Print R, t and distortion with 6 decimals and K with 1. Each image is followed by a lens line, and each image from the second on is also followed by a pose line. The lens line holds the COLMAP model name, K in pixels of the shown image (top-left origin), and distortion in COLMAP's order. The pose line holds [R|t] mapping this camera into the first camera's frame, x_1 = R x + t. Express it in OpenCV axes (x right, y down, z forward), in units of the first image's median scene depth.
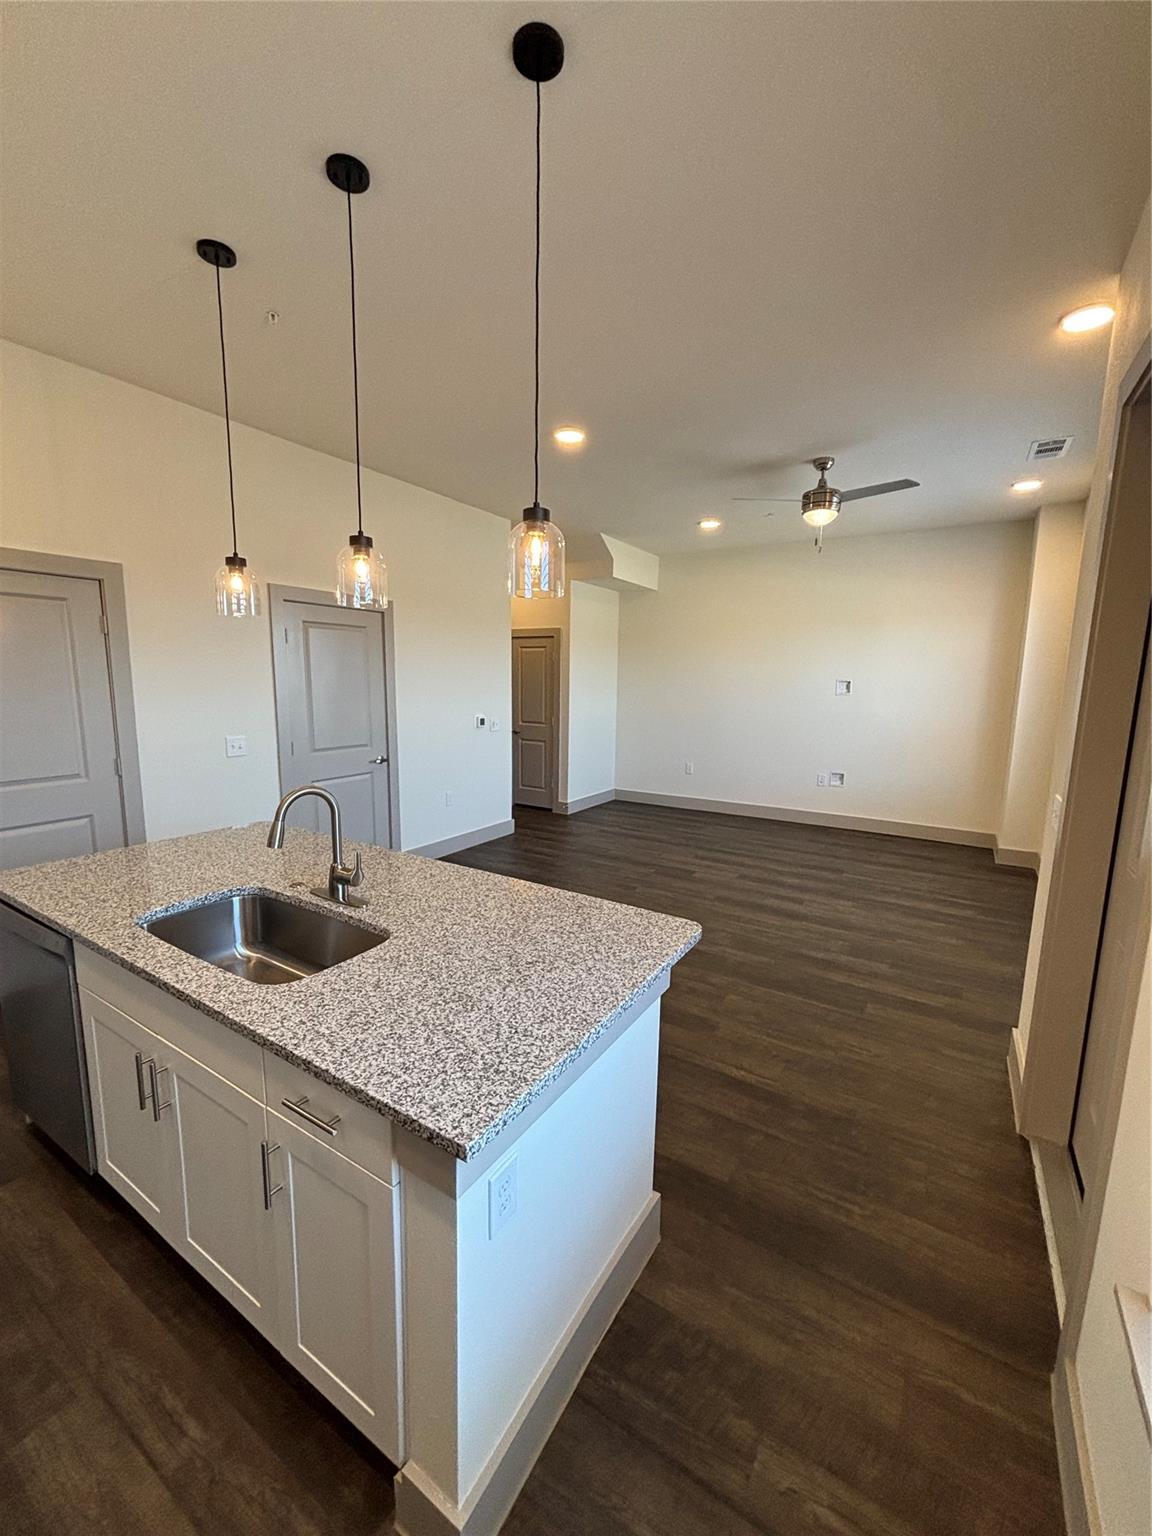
lens RADIAL K [[616.2, 0, 576.4], [0, 616.2, 769.6], [0, 0, 1]] dist [-0.004413, 0.001415]
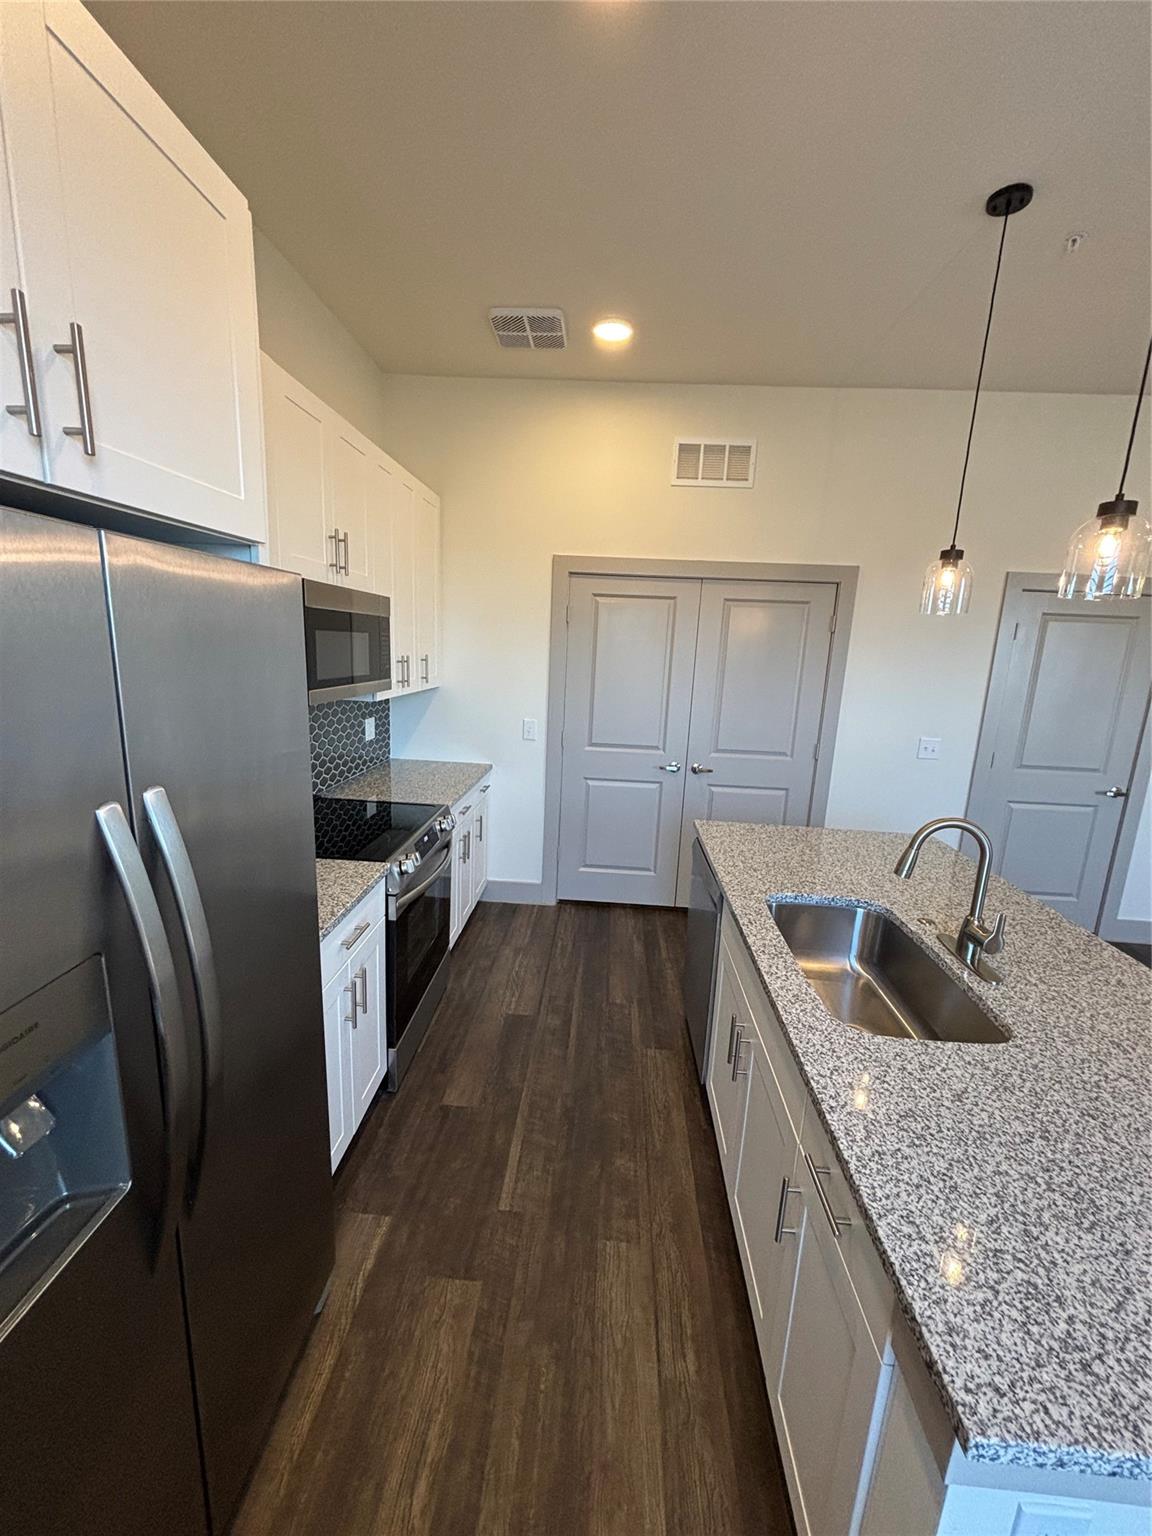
lens RADIAL K [[616.2, 0, 580.6], [0, 616.2, 769.7], [0, 0, 1]] dist [-0.004413, 0.001415]
pose [[0.479127, 0.183695, -0.858309, 0.024988], [-0.171370, 0.978614, 0.113780, -0.040641], [0.860854, 0.092573, 0.500360, 0.115246]]
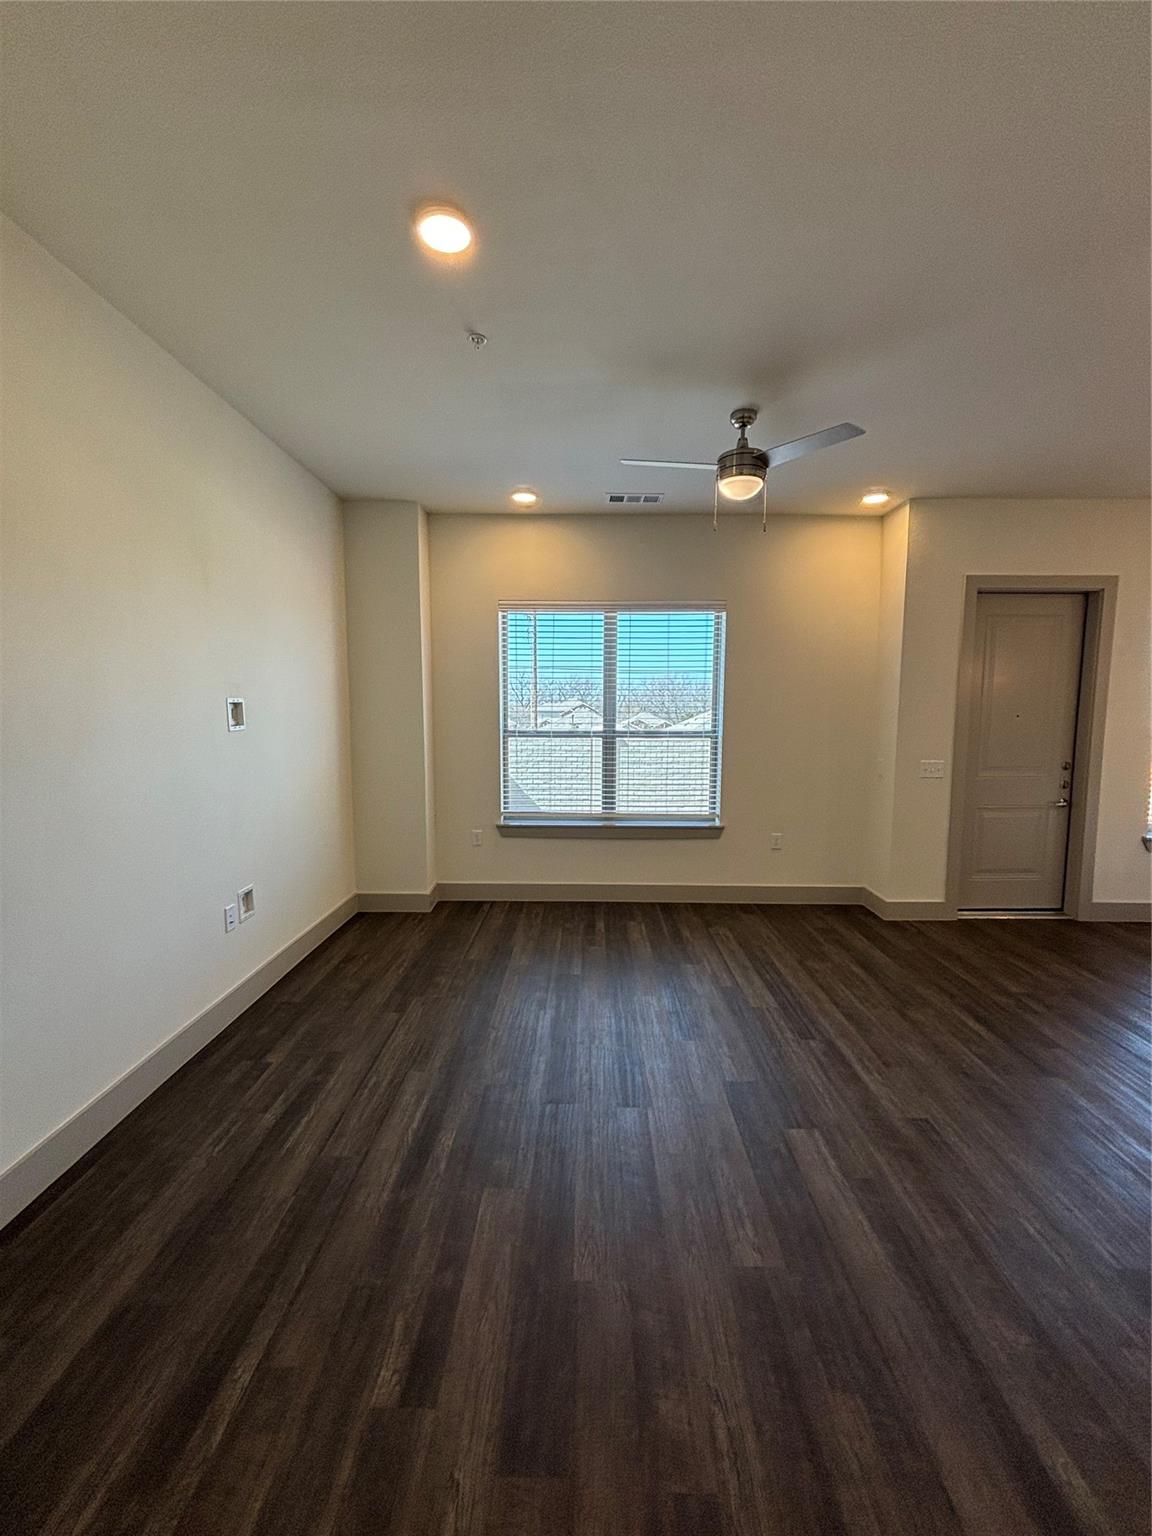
lens RADIAL K [[616.2, 0, 584.6], [0, 616.2, 764.3], [0, 0, 1]] dist [-0.004413, 0.001415]
pose [[-0.521340, -0.106122, 0.846724, -0.375962], [0.110216, 0.975553, 0.190130, -0.506785], [-0.846201, 0.192445, -0.496899, 3.238508]]
